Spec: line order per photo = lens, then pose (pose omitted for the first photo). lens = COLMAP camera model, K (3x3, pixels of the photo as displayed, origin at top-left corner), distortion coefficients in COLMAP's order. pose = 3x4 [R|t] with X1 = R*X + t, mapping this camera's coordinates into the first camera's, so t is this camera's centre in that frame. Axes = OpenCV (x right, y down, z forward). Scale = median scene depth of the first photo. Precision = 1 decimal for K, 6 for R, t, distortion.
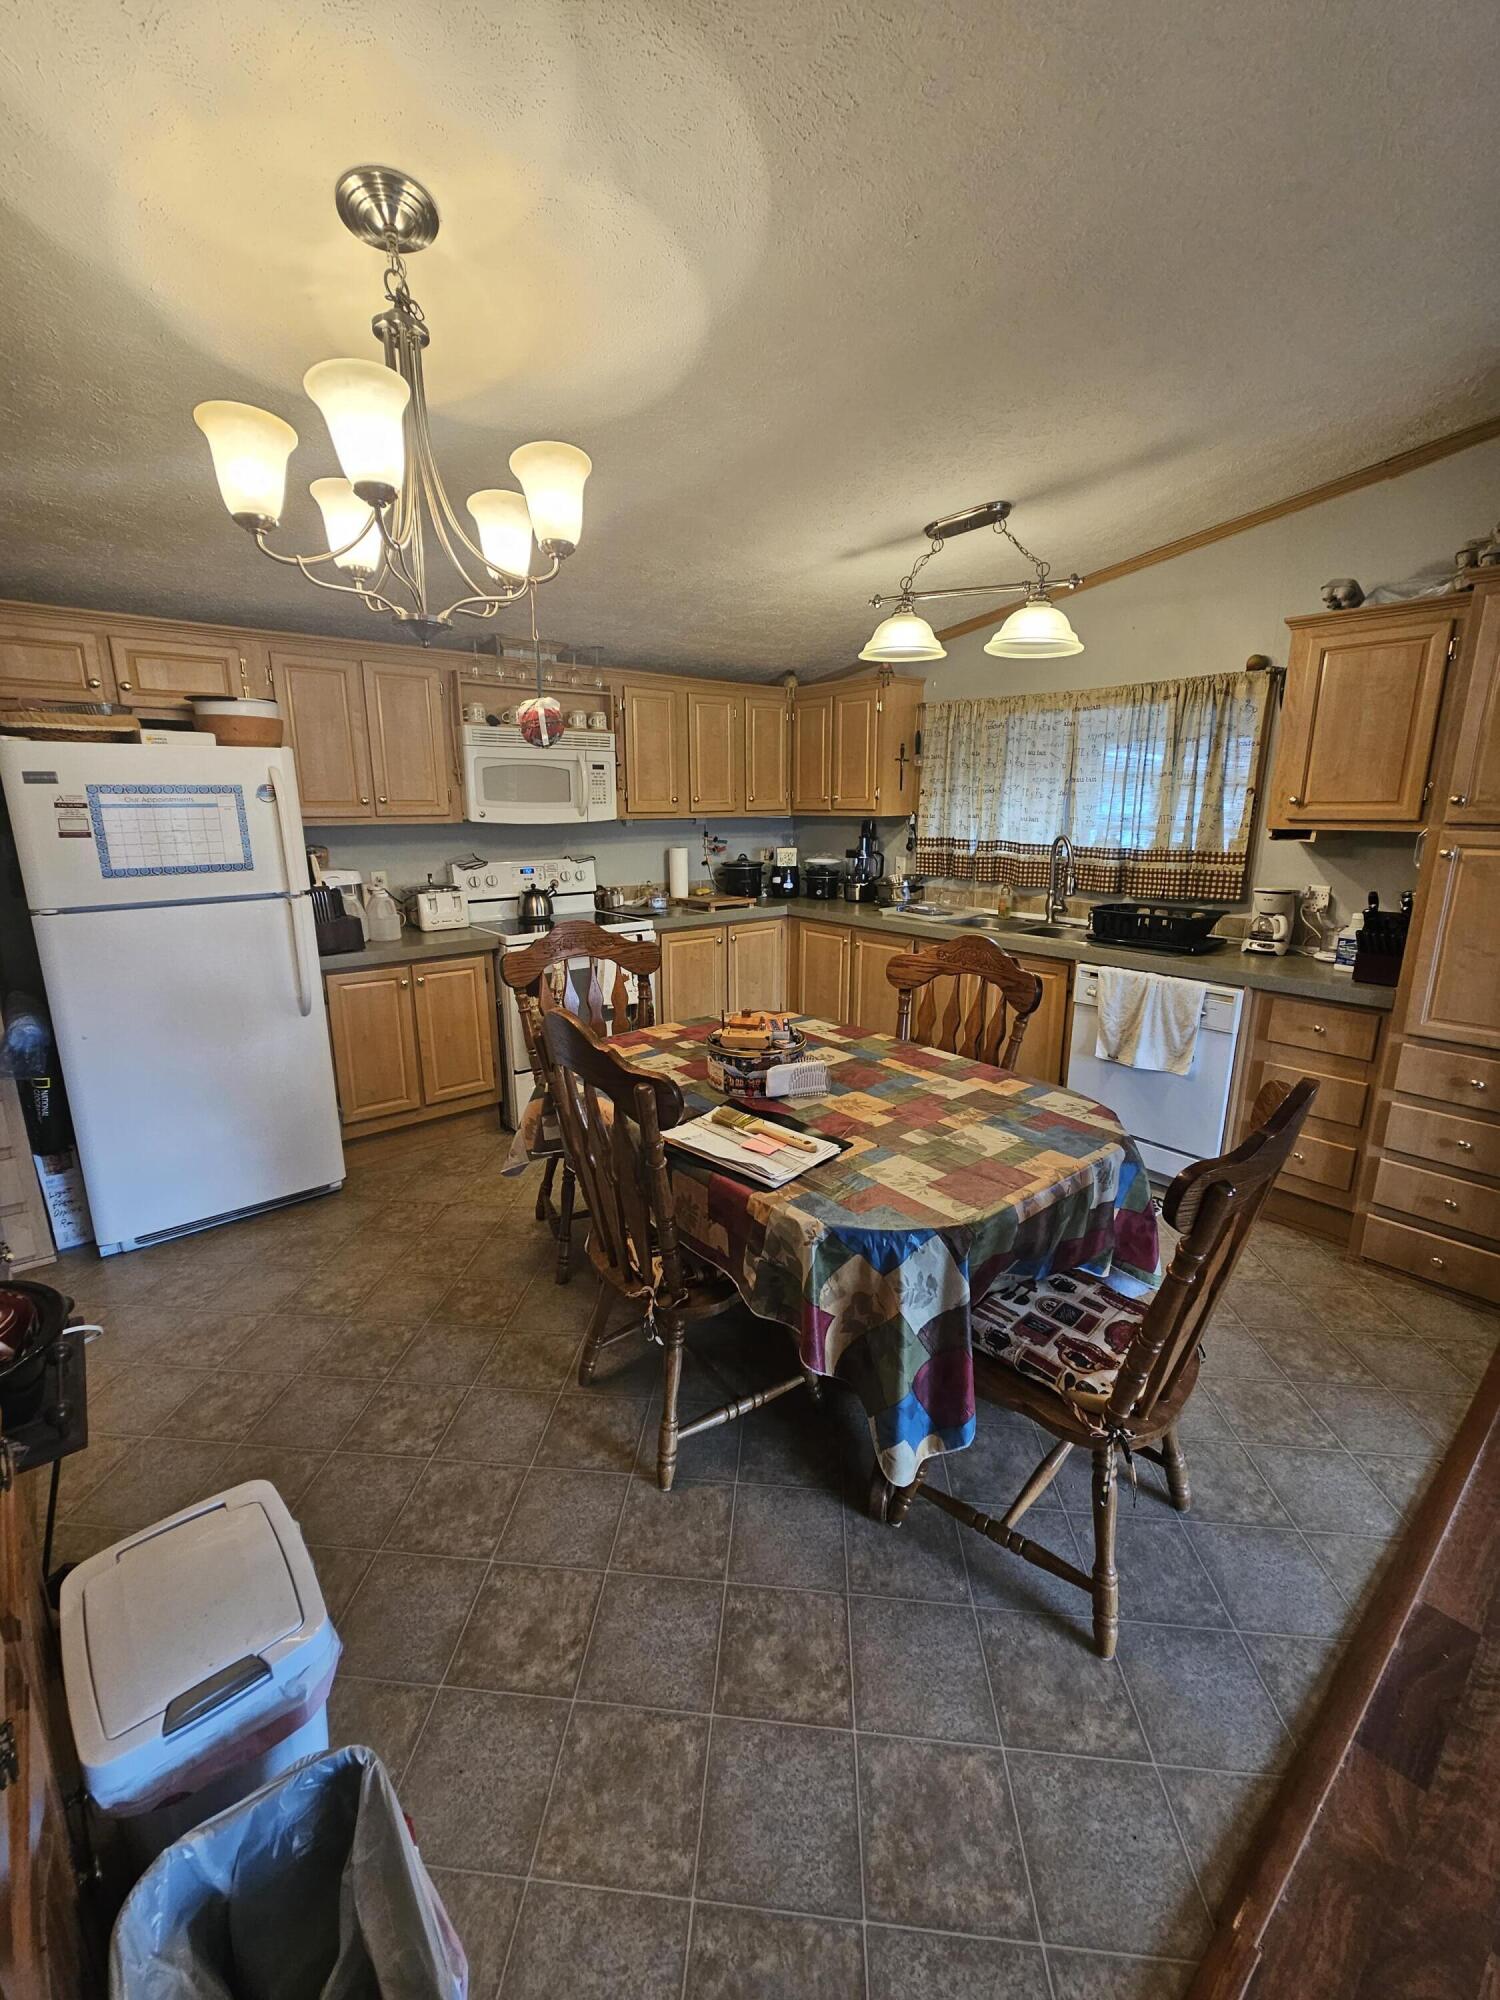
lens RADIAL K [[817.1, 0, 749.5], [0, 817.1, 996.3], [0, 0, 1]] dist [0.000783, -0.002537]
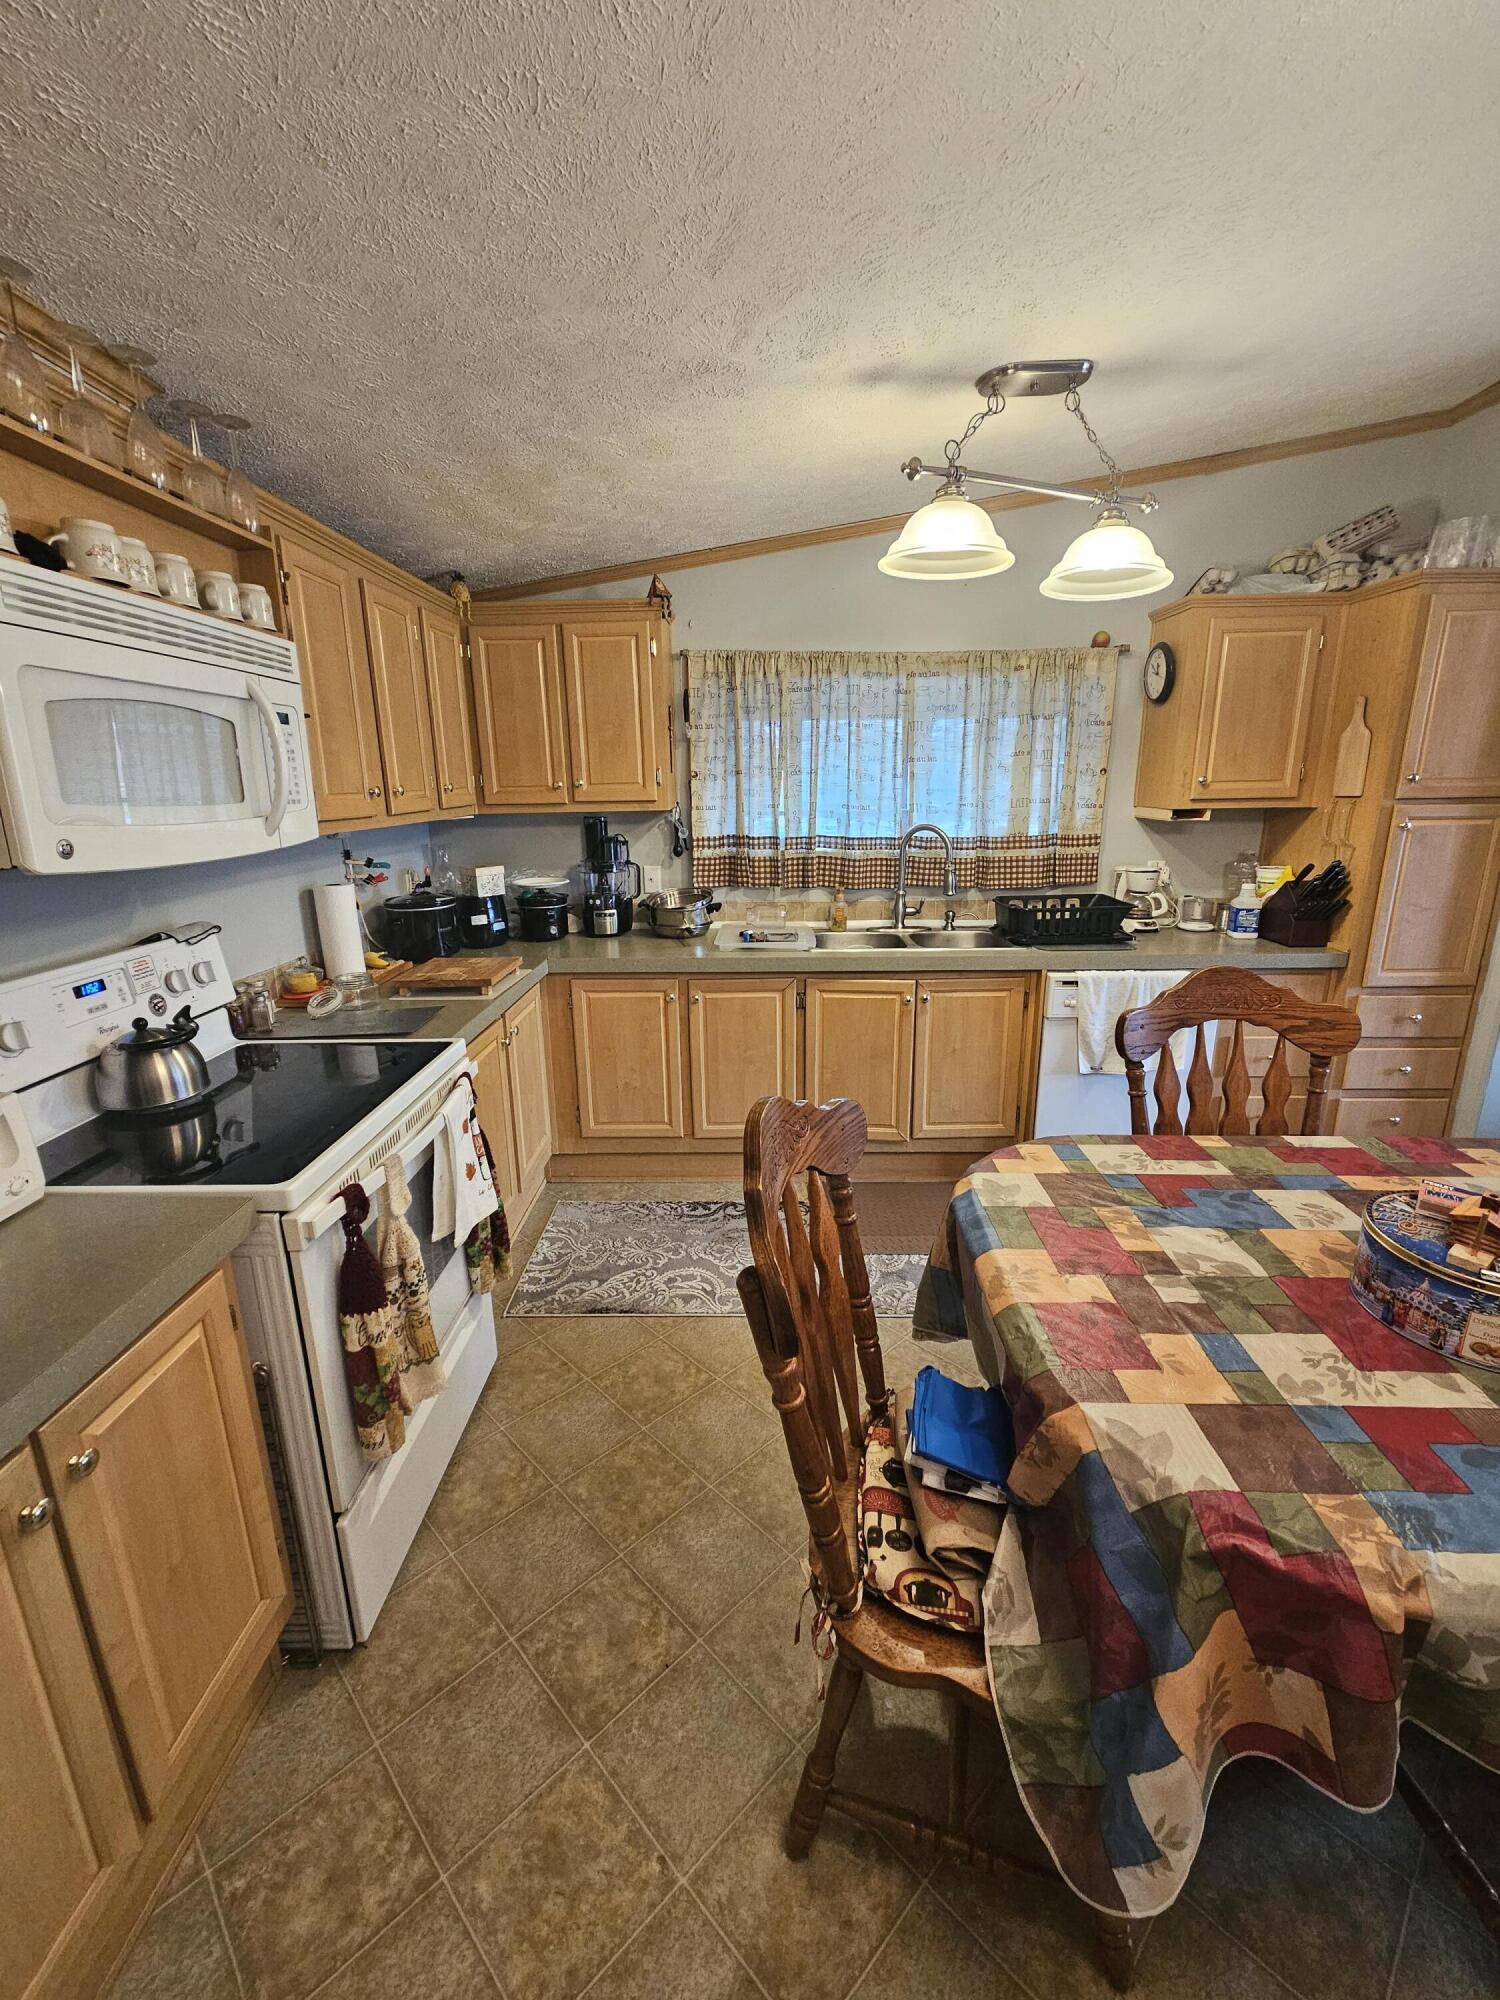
lens RADIAL K [[817.1, 0, 747.3], [0, 817.1, 992.3], [0, 0, 1]] dist [0.000783, -0.002537]
pose [[0.655776, -0.197798, 0.728583, -0.385885], [0.188162, 0.977435, 0.095997, -0.144334], [-0.731131, 0.074139, 0.678197, 0.577781]]
